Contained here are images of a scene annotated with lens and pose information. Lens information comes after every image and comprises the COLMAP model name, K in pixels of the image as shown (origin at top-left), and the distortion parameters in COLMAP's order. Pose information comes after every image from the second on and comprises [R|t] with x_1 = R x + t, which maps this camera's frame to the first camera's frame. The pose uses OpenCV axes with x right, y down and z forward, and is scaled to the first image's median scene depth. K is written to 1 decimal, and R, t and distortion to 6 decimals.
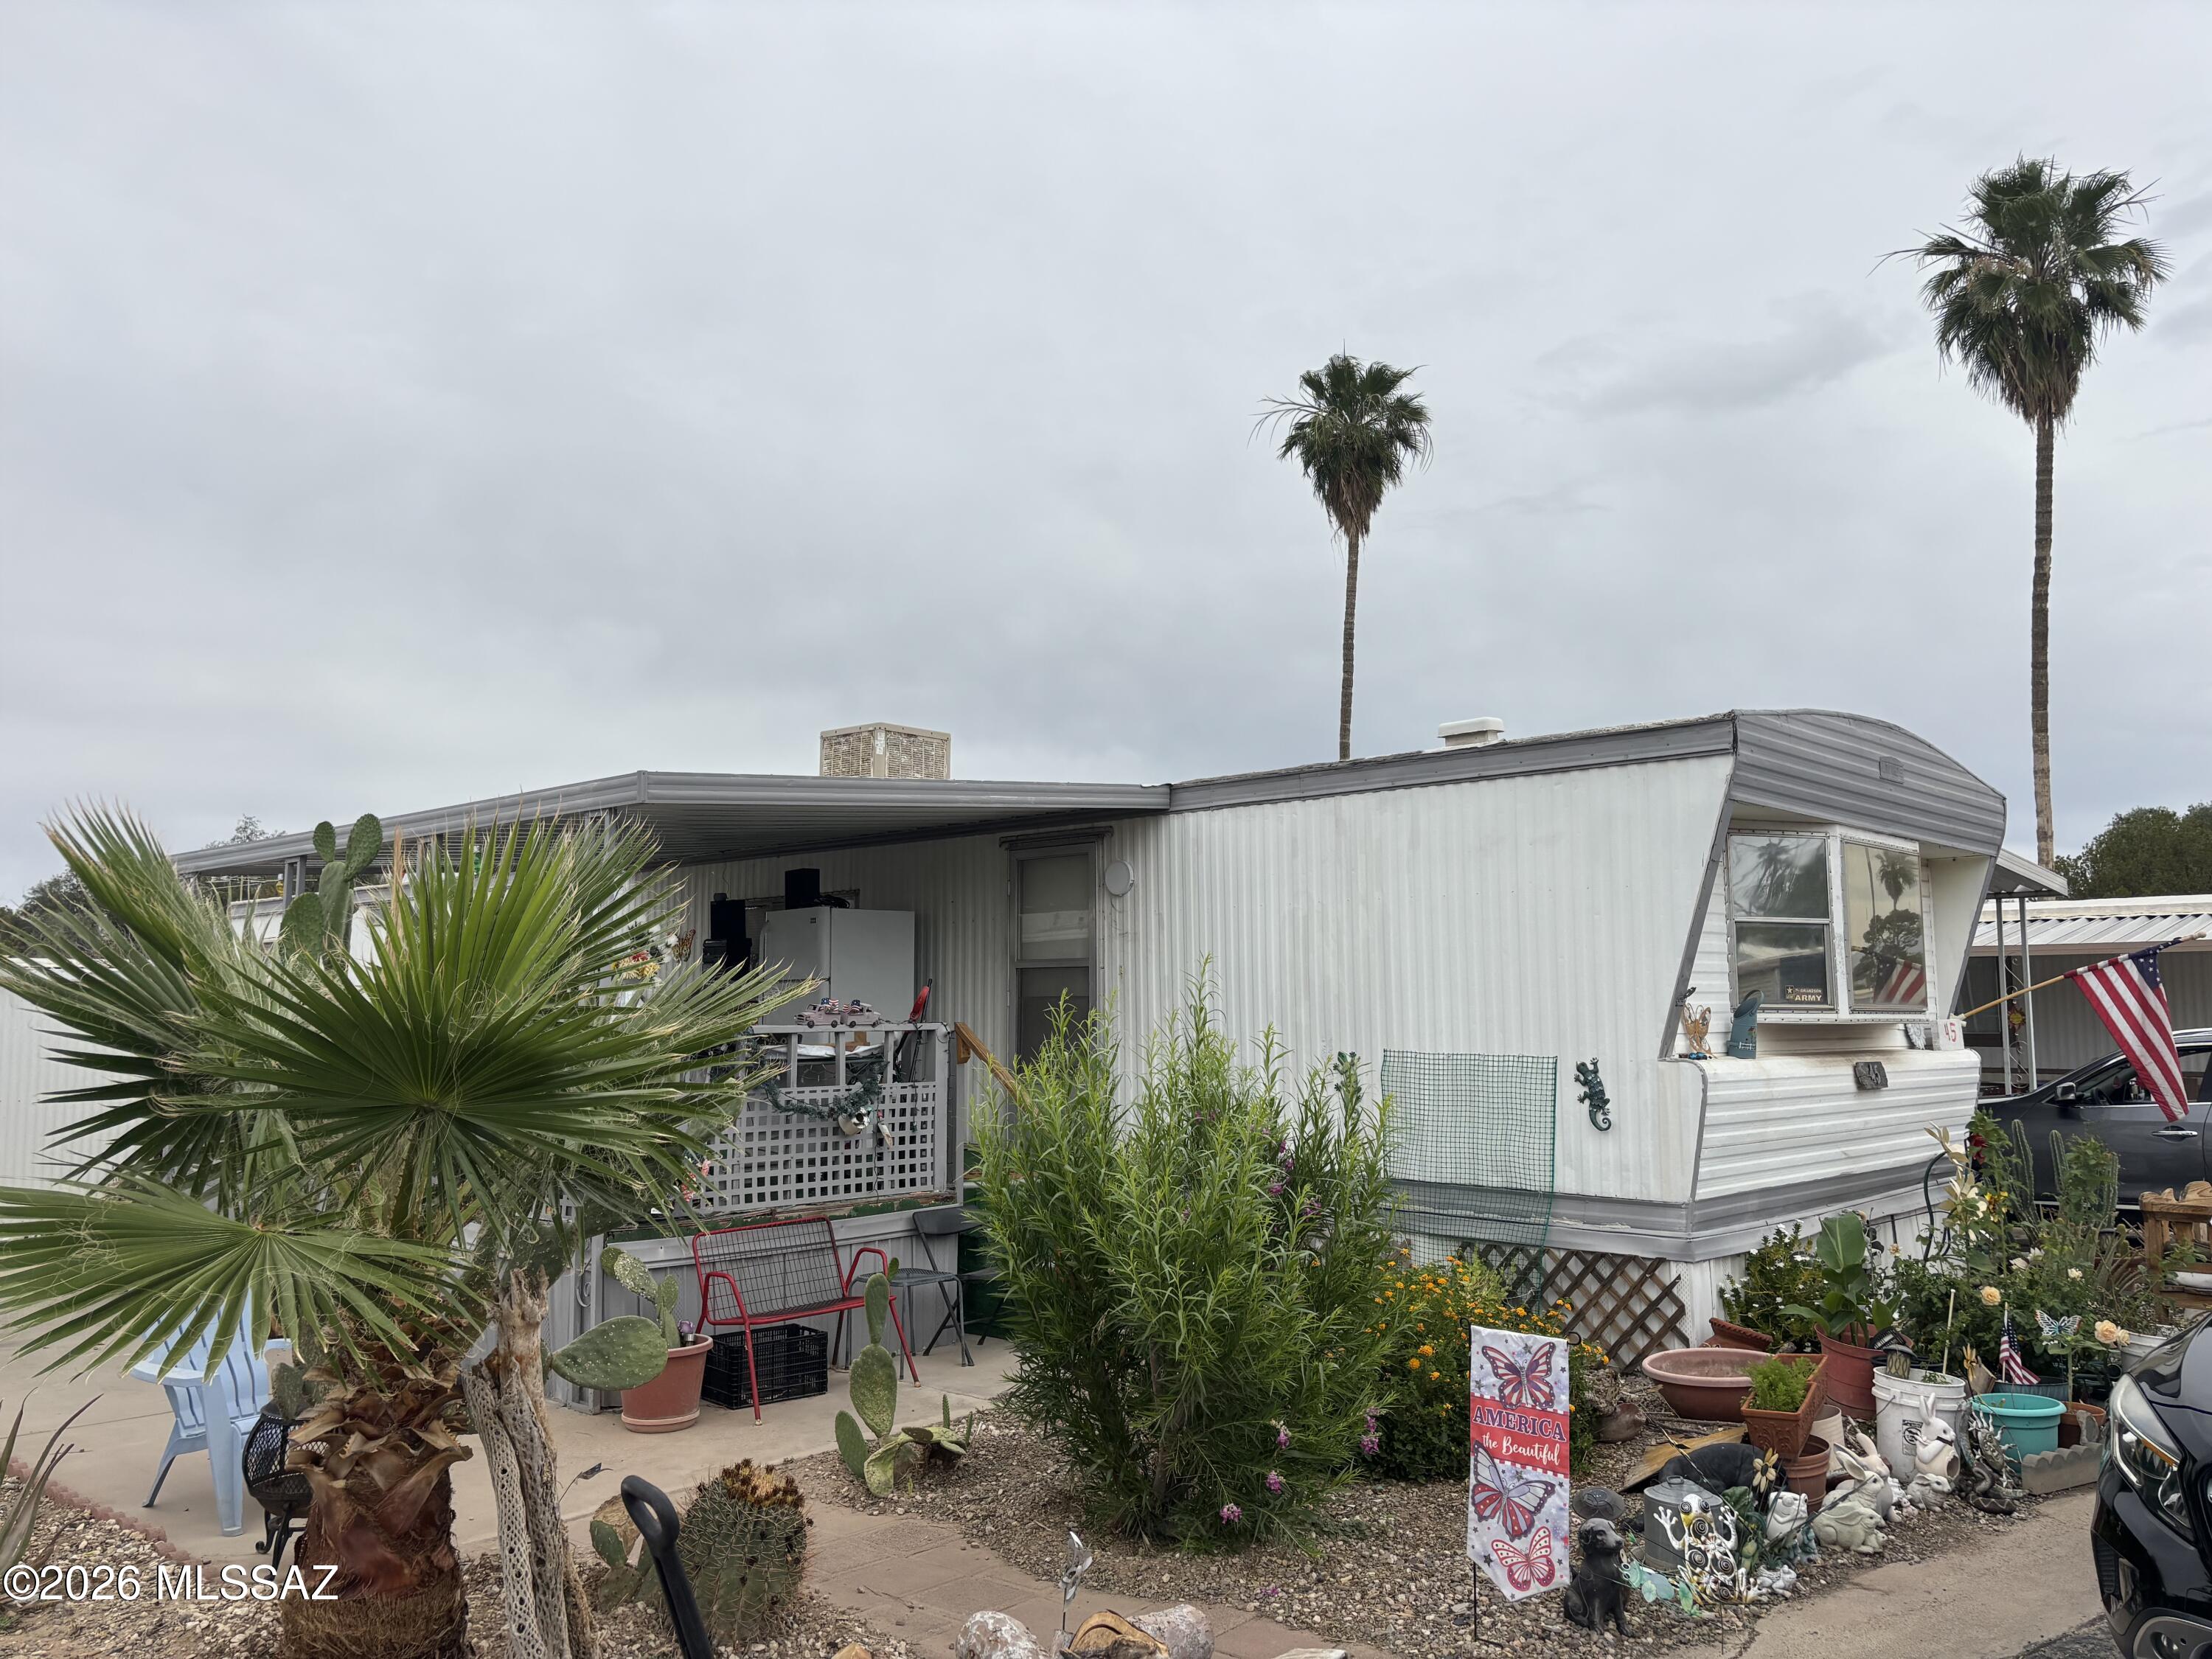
lens RADIAL K [[1650.9, 0, 1112.3], [0, 1650.9, 830.1], [0, 0, 1]] dist [0.058338, -0.051563]
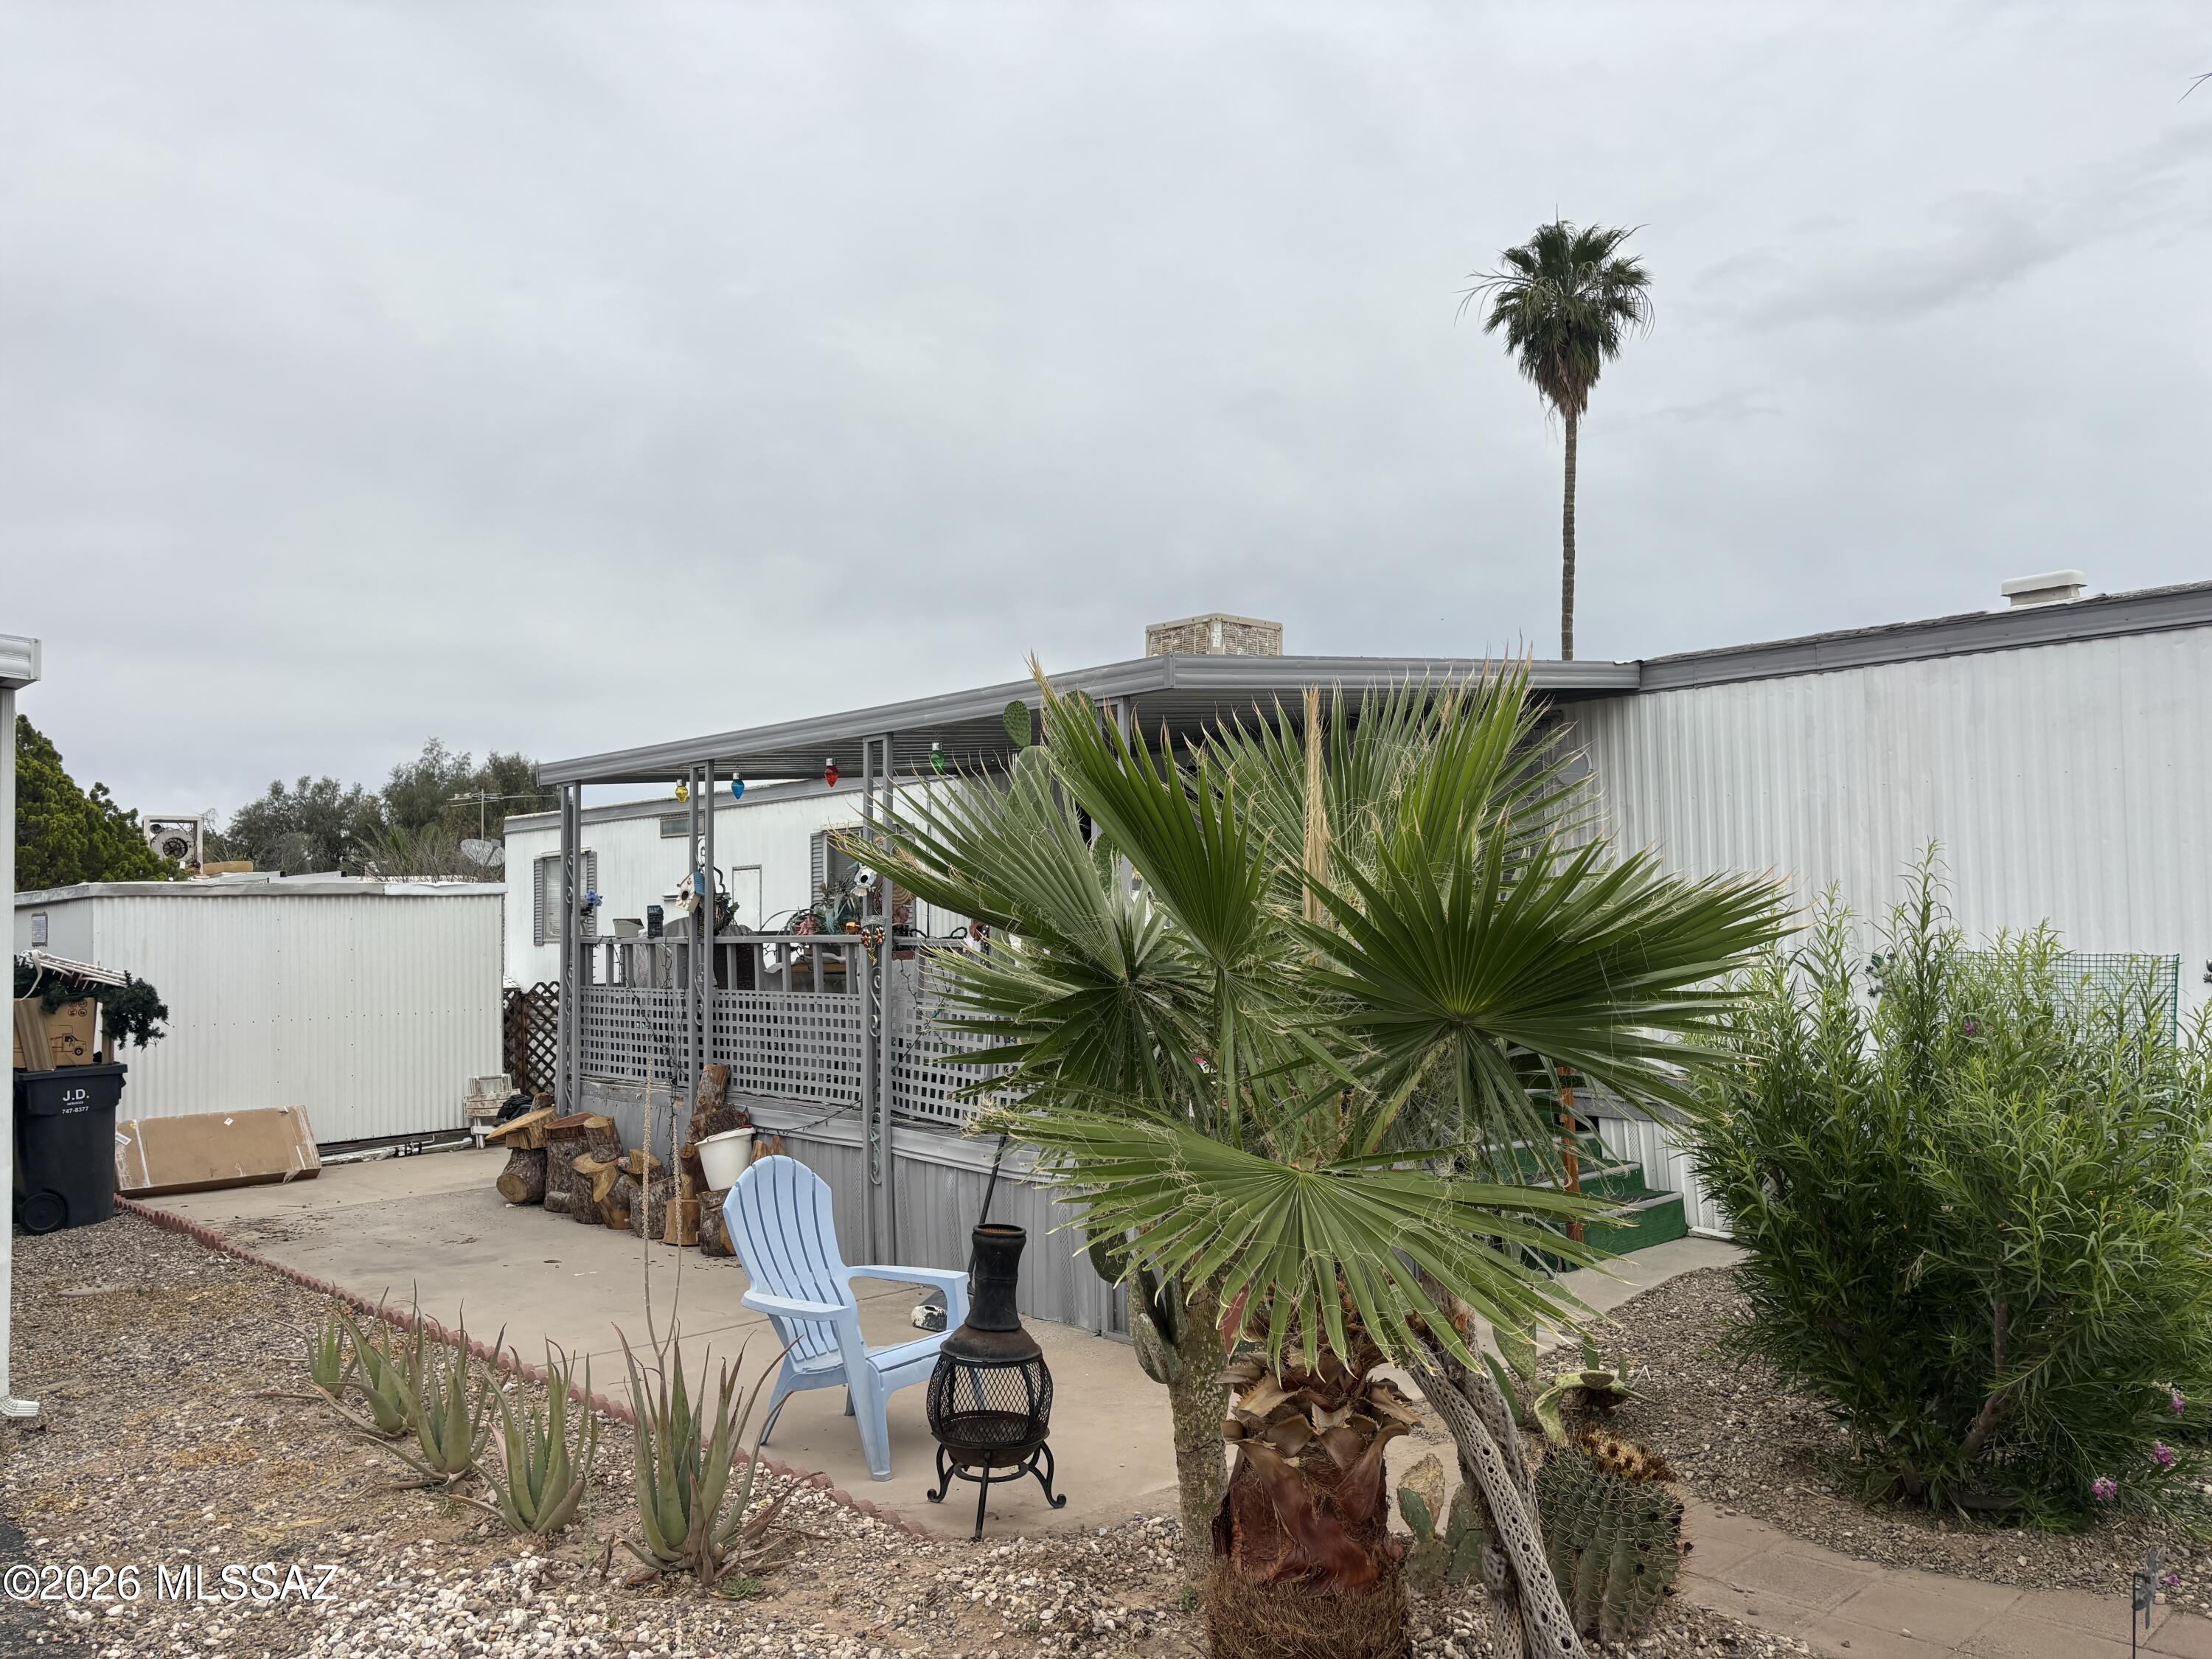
lens RADIAL K [[1650.9, 0, 1095.5], [0, 1650.9, 826.8], [0, 0, 1]] dist [0.058338, -0.051563]
pose [[0.996911, -0.017967, -0.076456, -0.209248], [0.022005, 0.998388, 0.052309, 0.009040], [0.075393, -0.053830, 0.995700, 0.070721]]
